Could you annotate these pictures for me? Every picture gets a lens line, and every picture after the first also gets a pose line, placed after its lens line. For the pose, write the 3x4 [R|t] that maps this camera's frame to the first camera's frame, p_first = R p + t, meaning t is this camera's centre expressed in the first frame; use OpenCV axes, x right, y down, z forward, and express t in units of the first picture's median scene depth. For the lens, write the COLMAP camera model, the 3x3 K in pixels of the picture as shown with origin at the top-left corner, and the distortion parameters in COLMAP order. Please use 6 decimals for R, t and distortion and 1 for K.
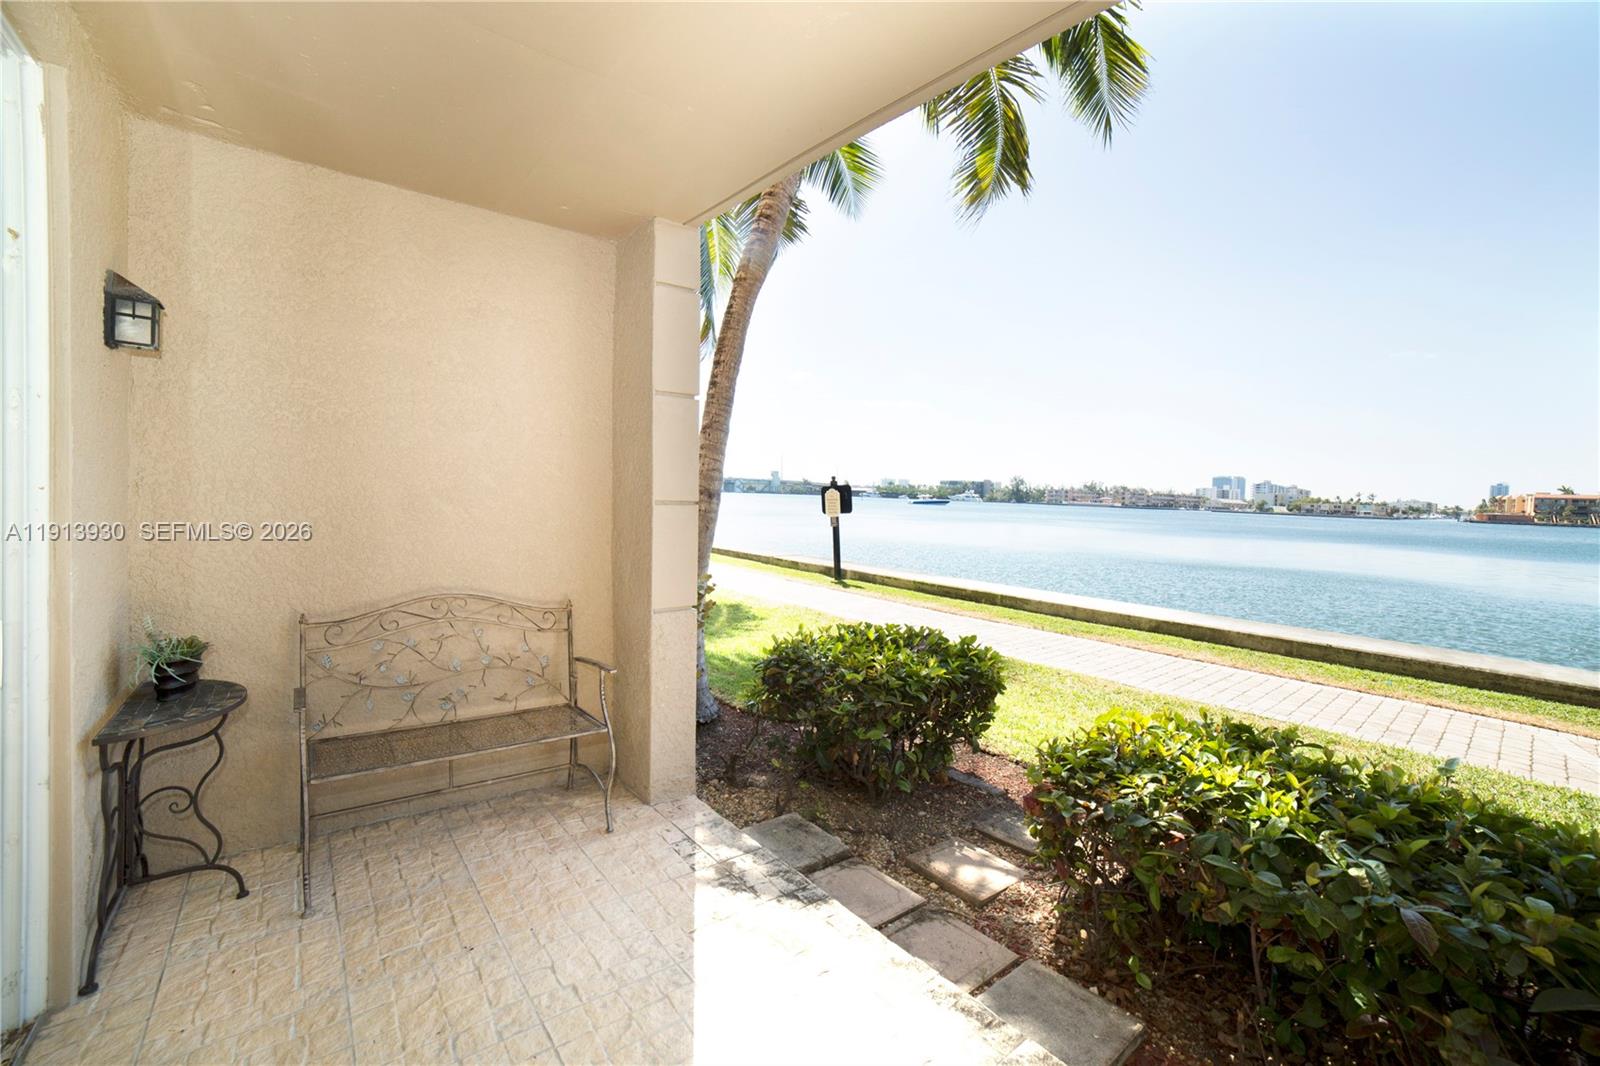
lens RADIAL K [[656.1, 0, 810.0], [0, 656.1, 517.7], [0, 0, 1]] dist [-0.086886, 0.026825]
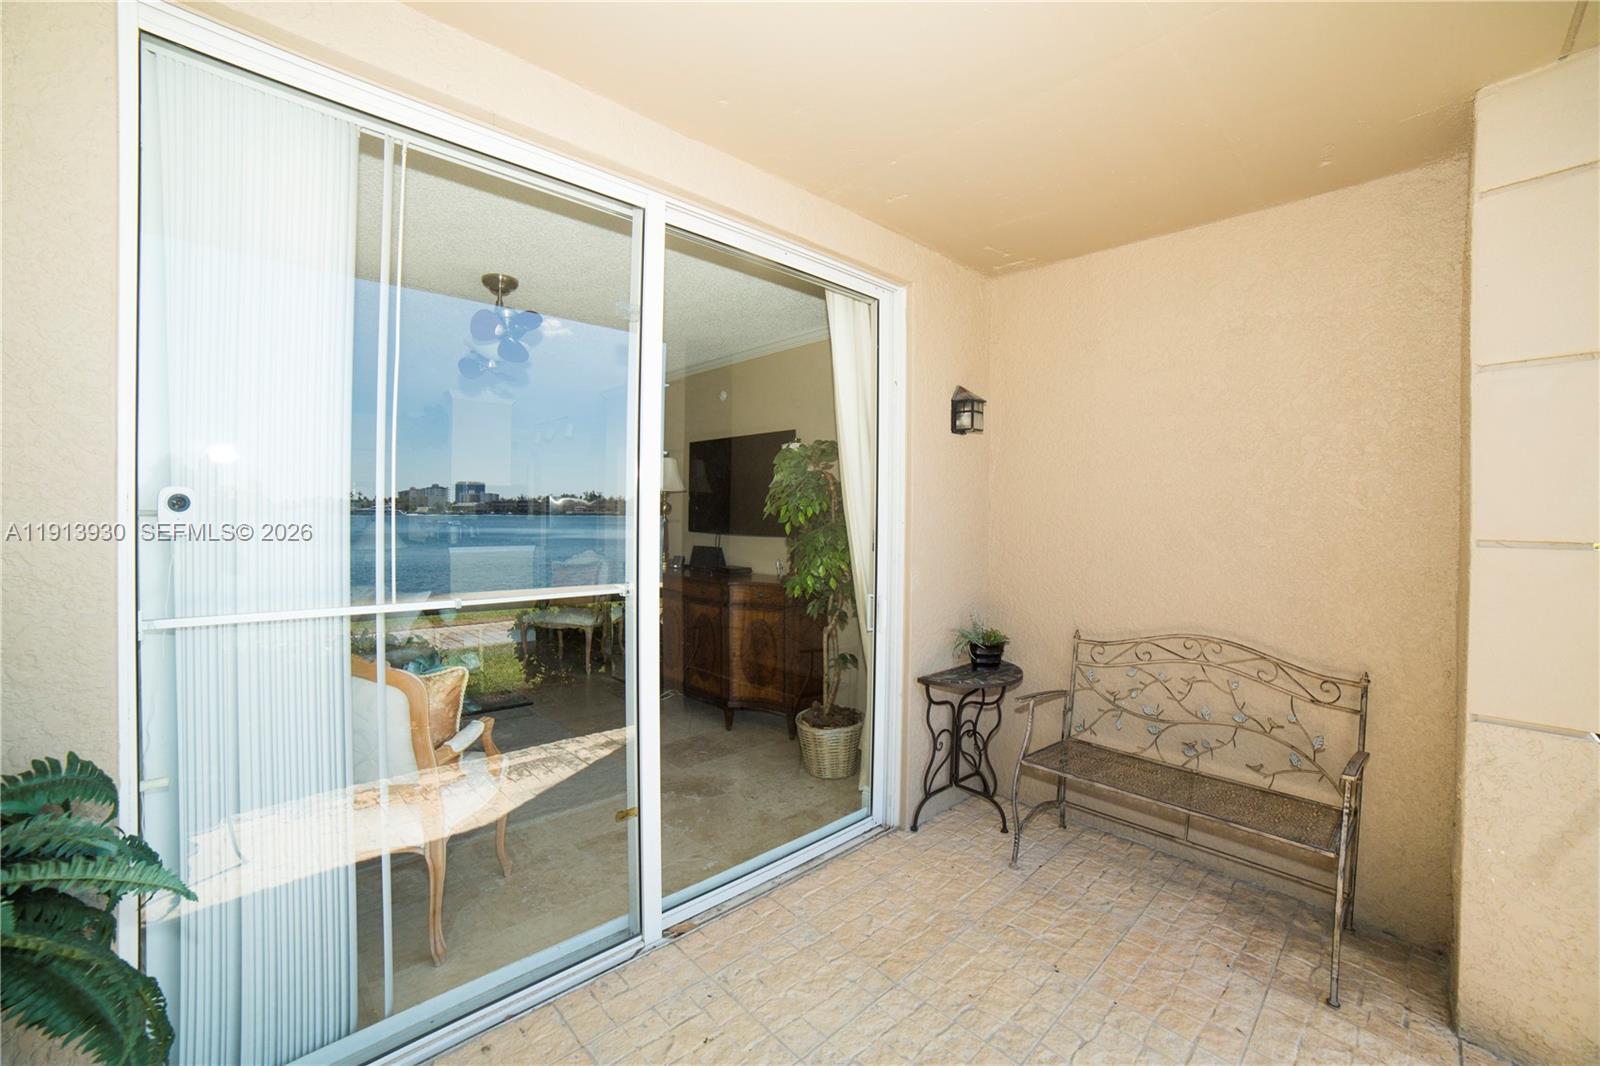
lens RADIAL K [[656.1, 0, 810.0], [0, 656.1, 517.7], [0, 0, 1]] dist [-0.086886, 0.026825]
pose [[0.054852, -0.028340, -0.998092, 0.362891], [-0.043591, 0.998576, -0.030749, -0.000137], [0.997543, 0.045194, 0.053539, 0.384594]]
